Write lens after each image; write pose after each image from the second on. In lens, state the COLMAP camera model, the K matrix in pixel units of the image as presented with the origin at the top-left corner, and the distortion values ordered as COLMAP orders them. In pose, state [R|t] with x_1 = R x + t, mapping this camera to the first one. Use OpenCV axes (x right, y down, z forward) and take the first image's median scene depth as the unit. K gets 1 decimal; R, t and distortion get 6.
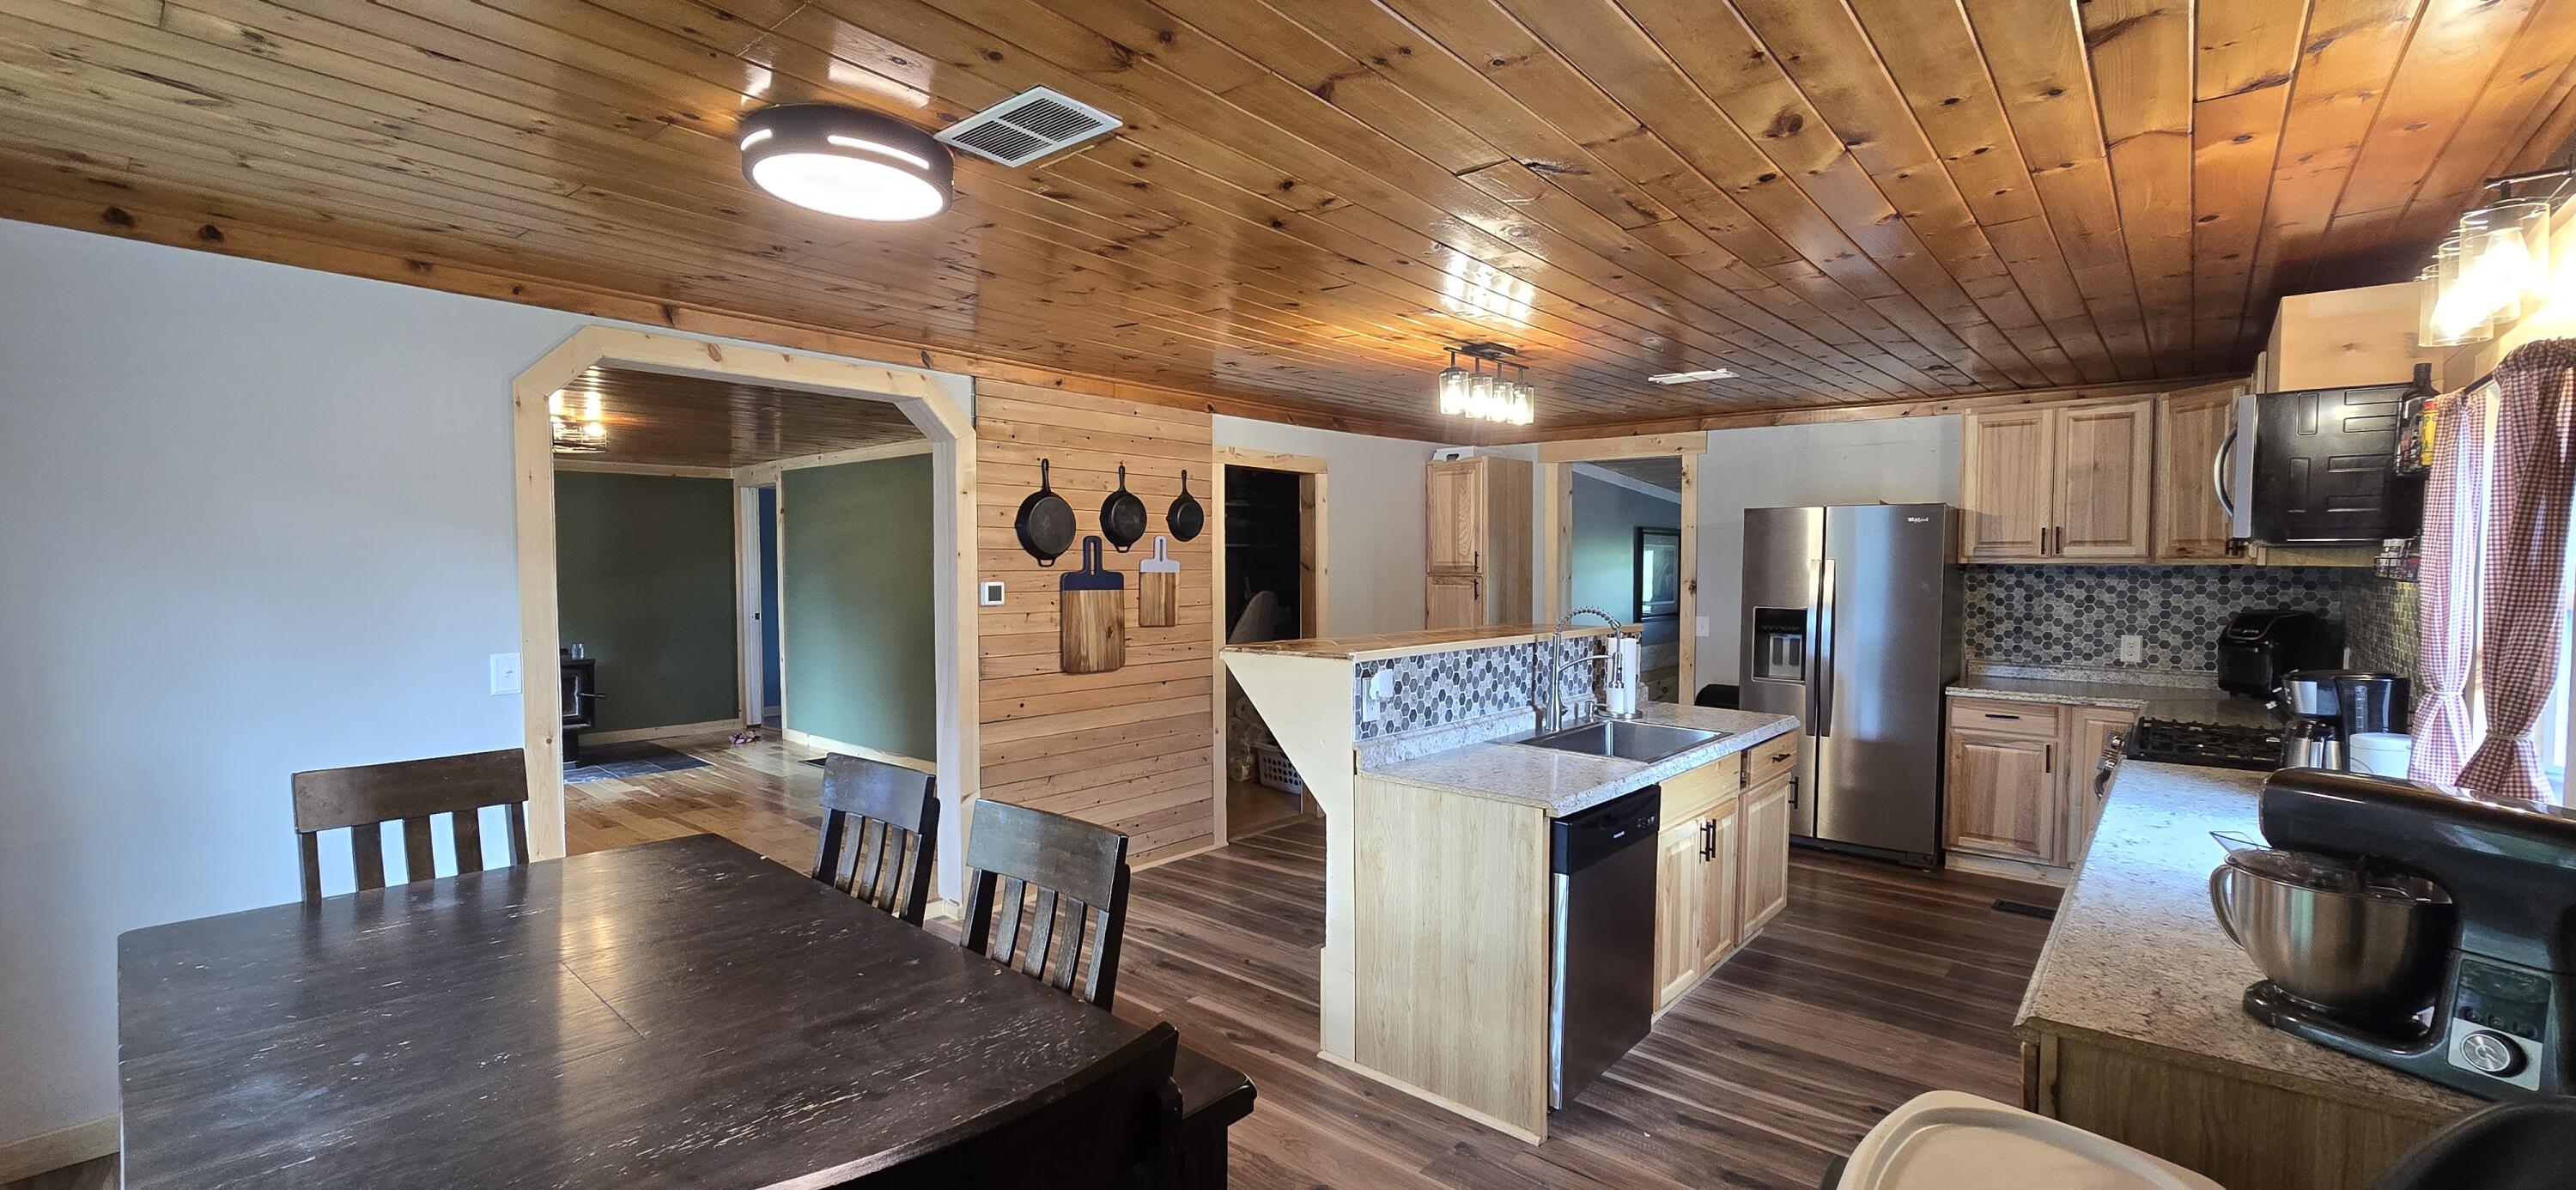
lens RADIAL K [[1051.2, 0, 1282.7], [0, 1051.2, 609.9], [0, 0, 1]] dist [-0.005771, 0.000962]
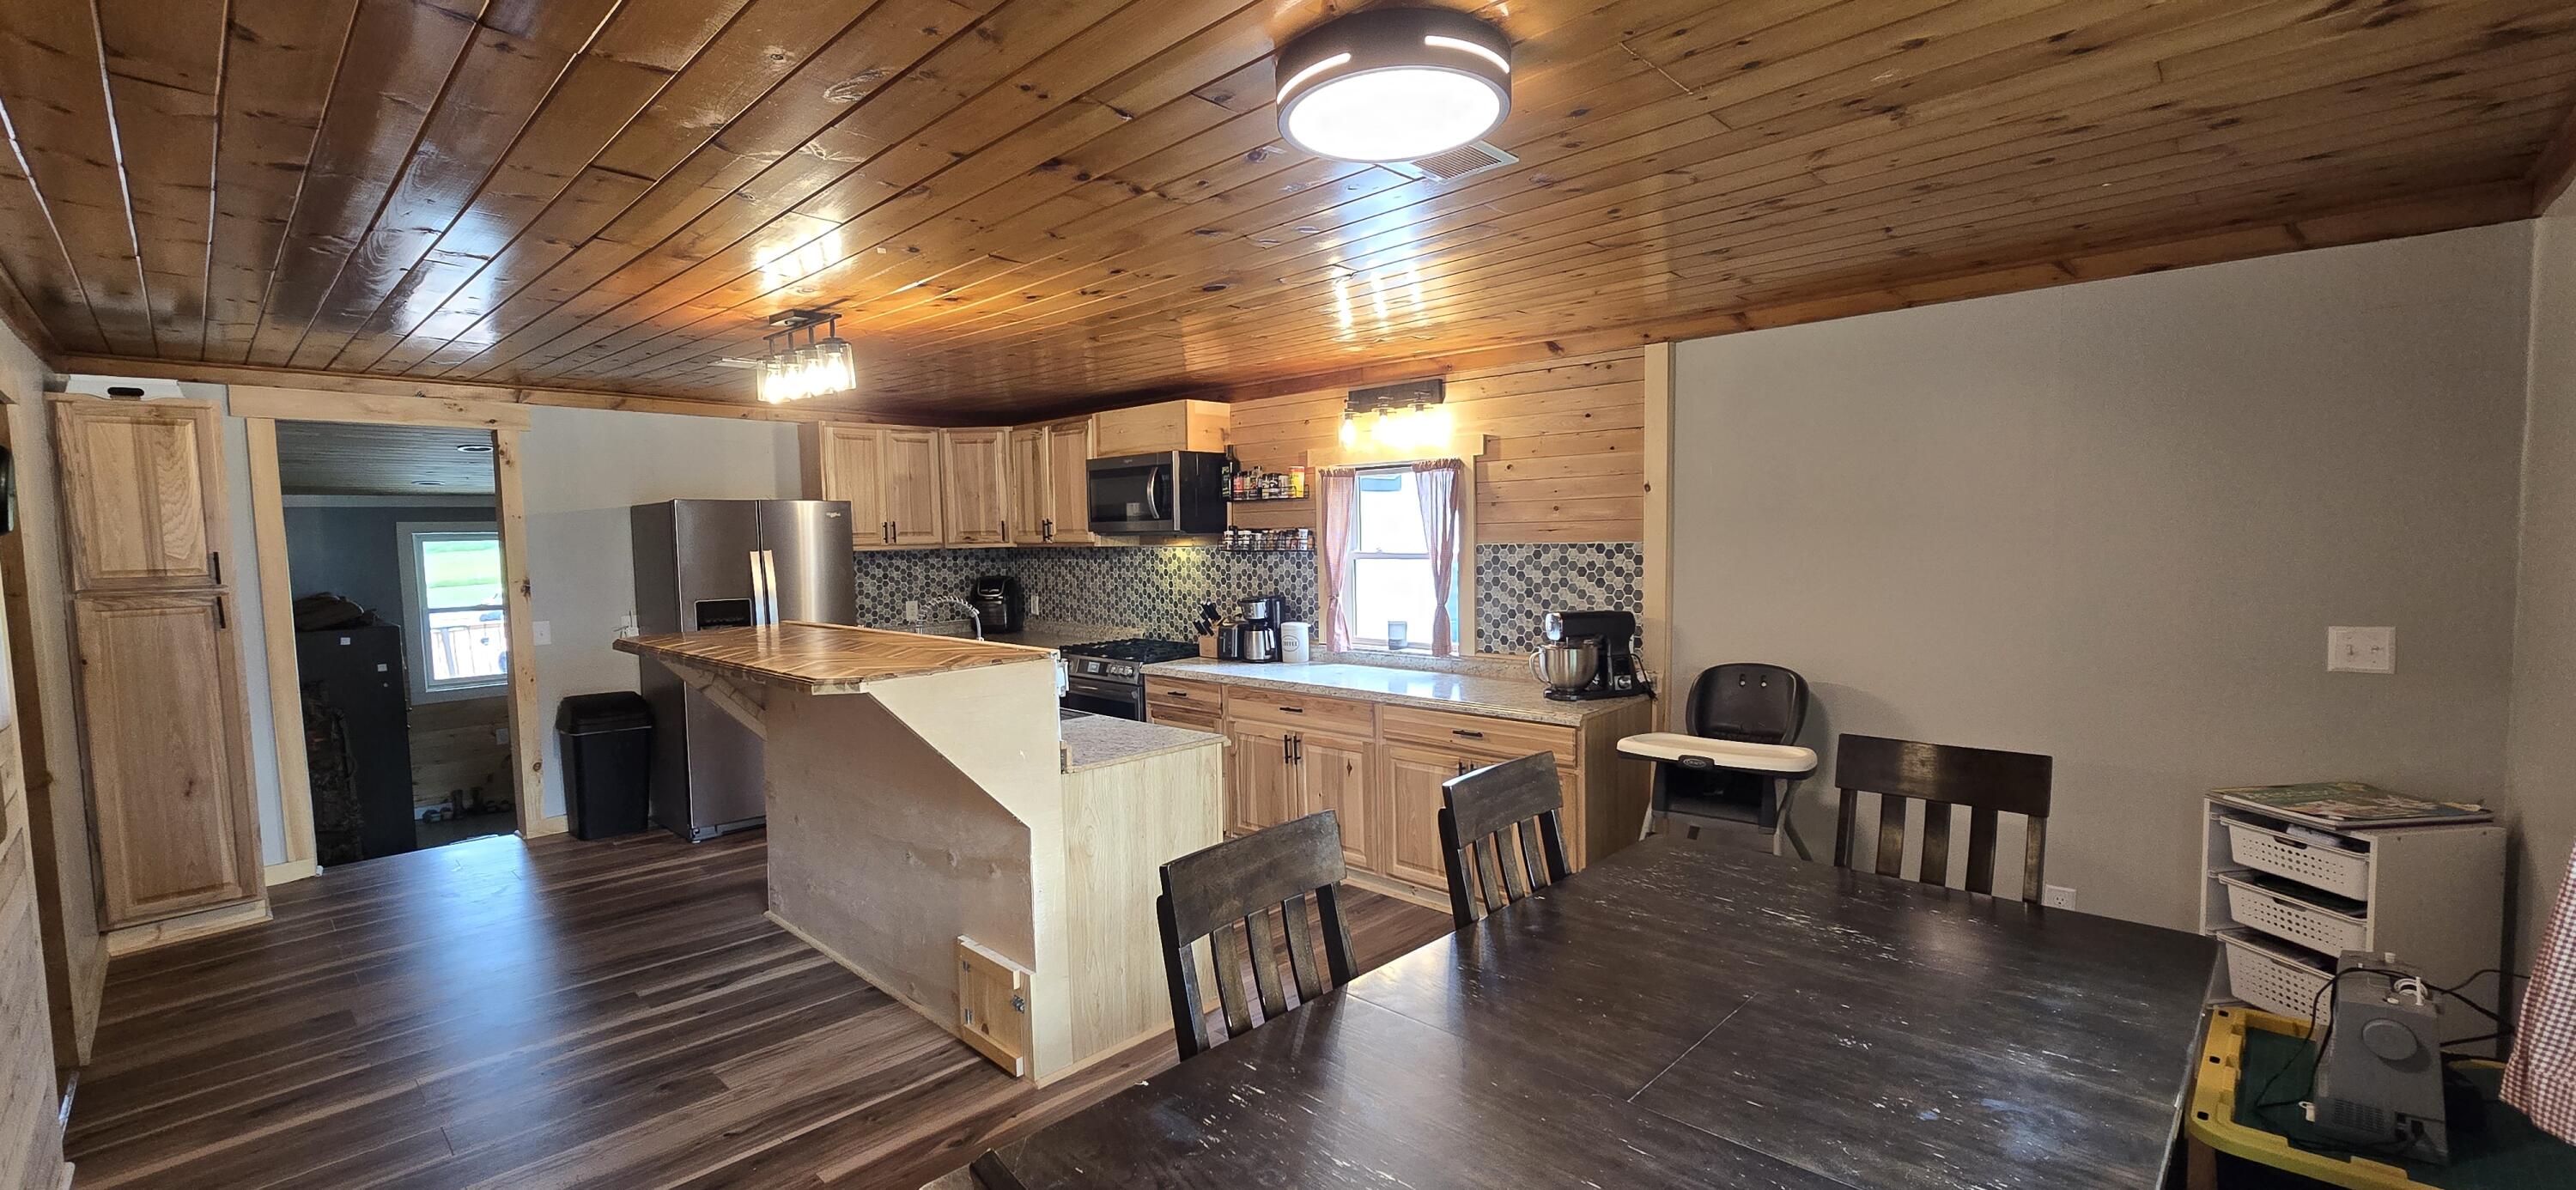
lens RADIAL K [[1051.2, 0, 1281.2], [0, 1051.2, 606.8], [0, 0, 1]] dist [-0.005771, 0.000962]
pose [[0.050773, -0.073785, 0.995981, -0.594950], [0.068490, 0.995177, 0.070234, -0.035097], [-0.996359, 0.064648, 0.055581, 0.495023]]
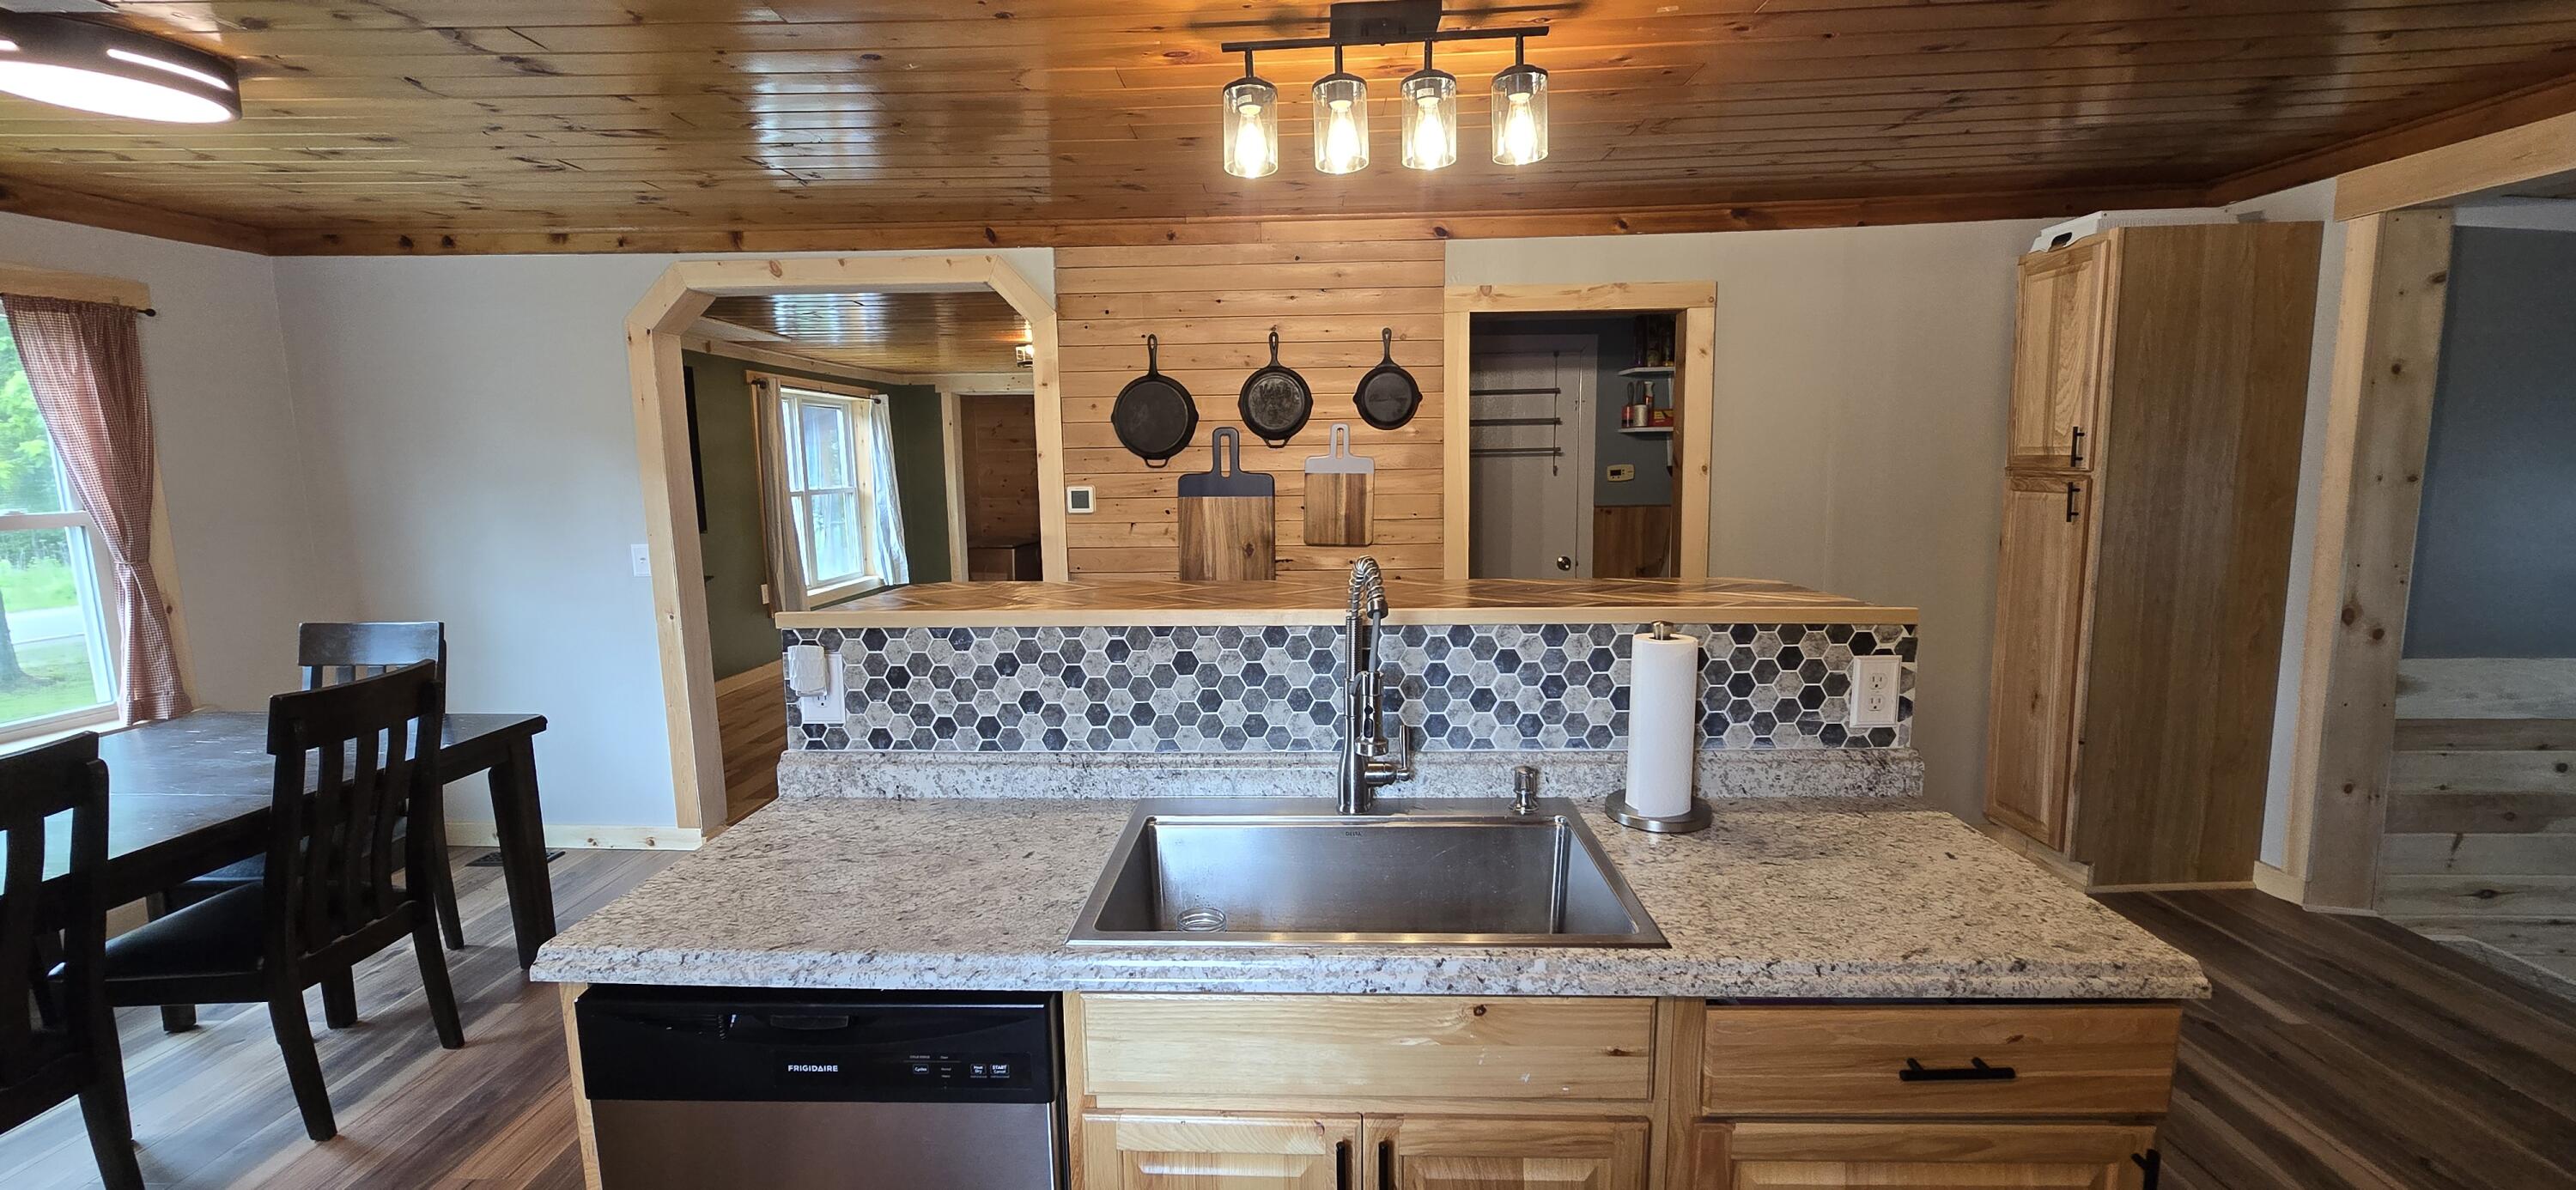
lens RADIAL K [[1051.2, 0, 1282.4], [0, 1051.2, 609.1], [0, 0, 1]] dist [-0.005771, 0.000962]
pose [[0.628374, 0.099637, -0.771504, 0.502130], [-0.020116, 0.993513, 0.111926, -0.025738], [0.777651, -0.054812, 0.626302, 0.566351]]
